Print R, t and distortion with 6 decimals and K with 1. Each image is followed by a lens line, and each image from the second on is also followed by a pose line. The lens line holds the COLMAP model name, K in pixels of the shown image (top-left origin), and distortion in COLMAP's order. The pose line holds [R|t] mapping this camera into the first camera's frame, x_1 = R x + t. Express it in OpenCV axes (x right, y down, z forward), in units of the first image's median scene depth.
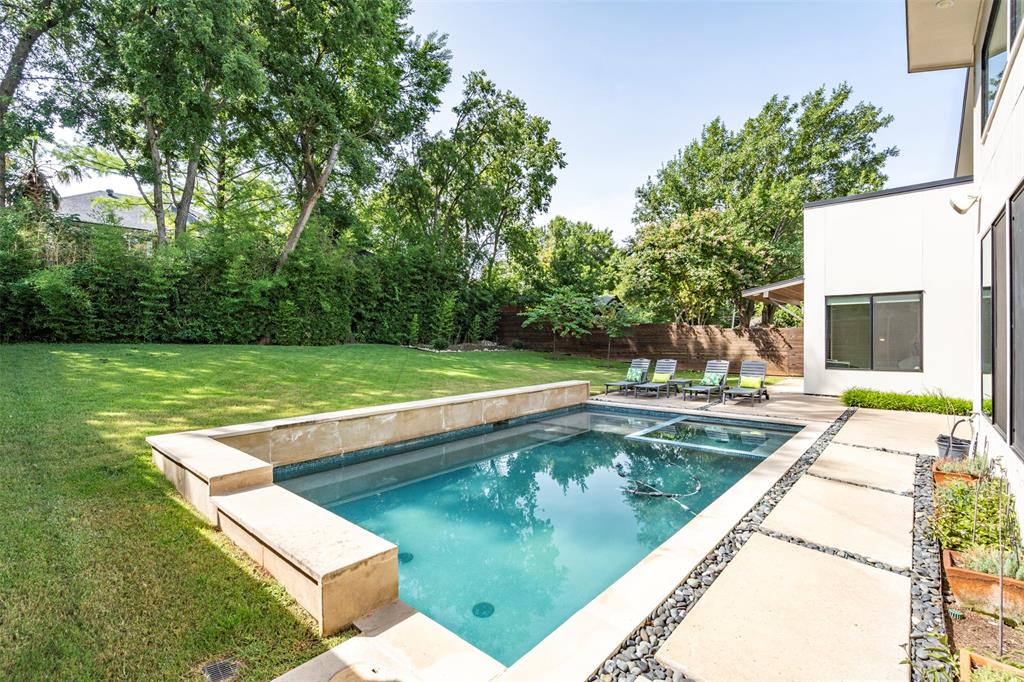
lens RADIAL K [[466.0, 0, 507.7], [0, 466.0, 342.2], [0, 0, 1]] dist [-0.003034, 0.001530]
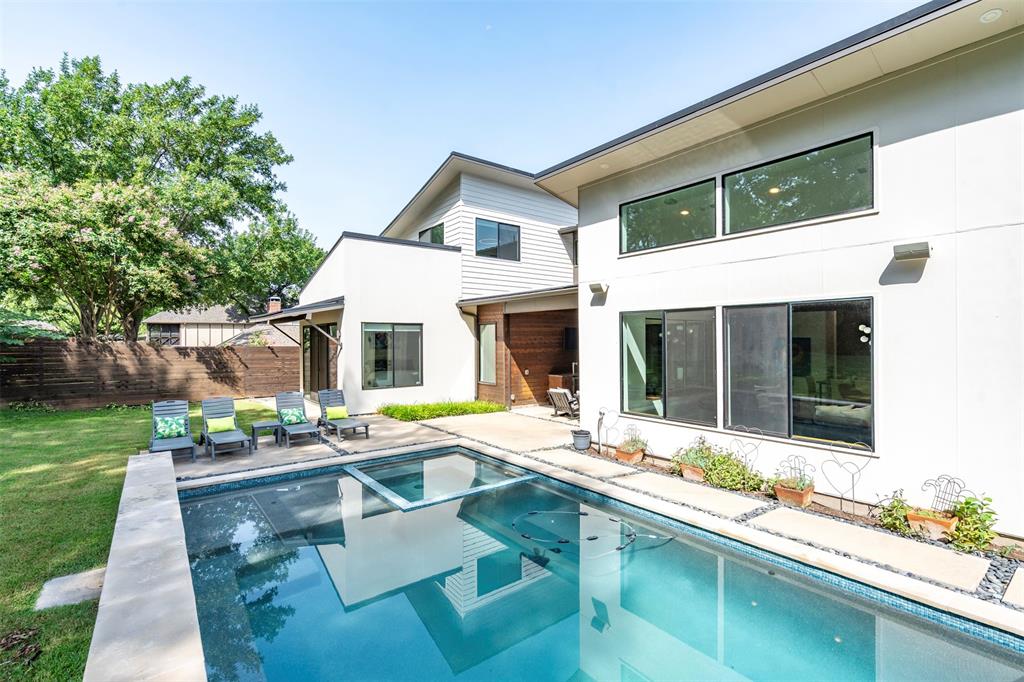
lens RADIAL K [[466.0, 0, 516.9], [0, 466.0, 344.0], [0, 0, 1]] dist [-0.003034, 0.001530]
pose [[0.180715, -0.002177, 0.983533, -0.201922], [0.011097, 0.999938, 0.000174, -0.028861], [-0.983473, 0.010882, 0.180728, 0.288746]]
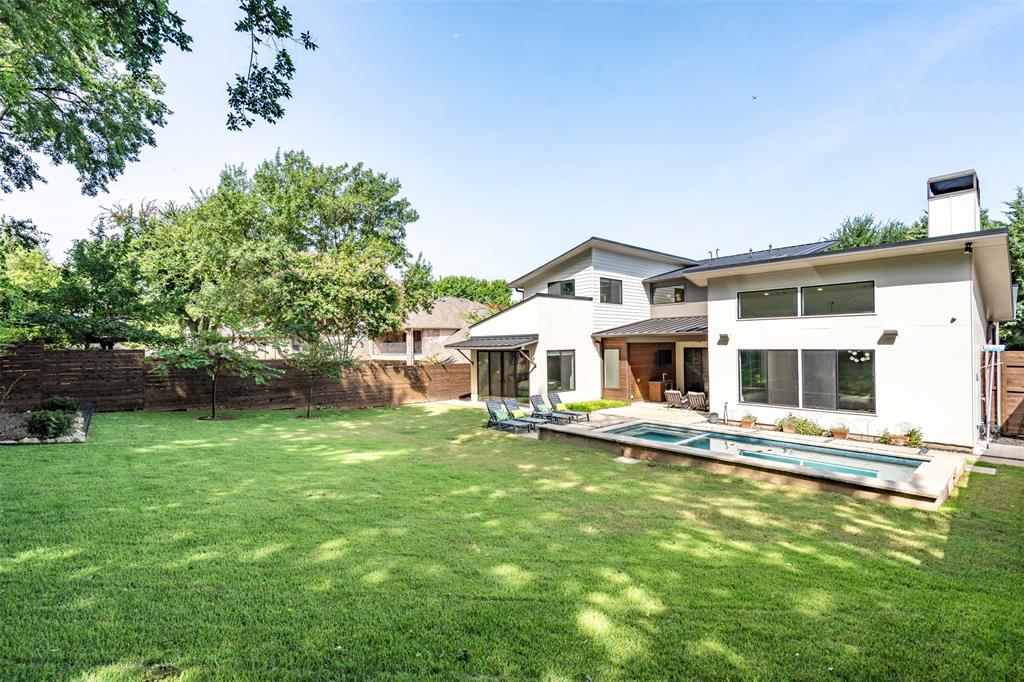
lens RADIAL K [[466.0, 0, 515.1], [0, 466.0, 346.9], [0, 0, 1]] dist [-0.003034, 0.001530]
pose [[0.107280, -0.002085, 0.994227, -0.646795], [0.021197, 0.999775, -0.000191, -0.072805], [-0.994003, 0.021096, 0.107300, 0.596535]]
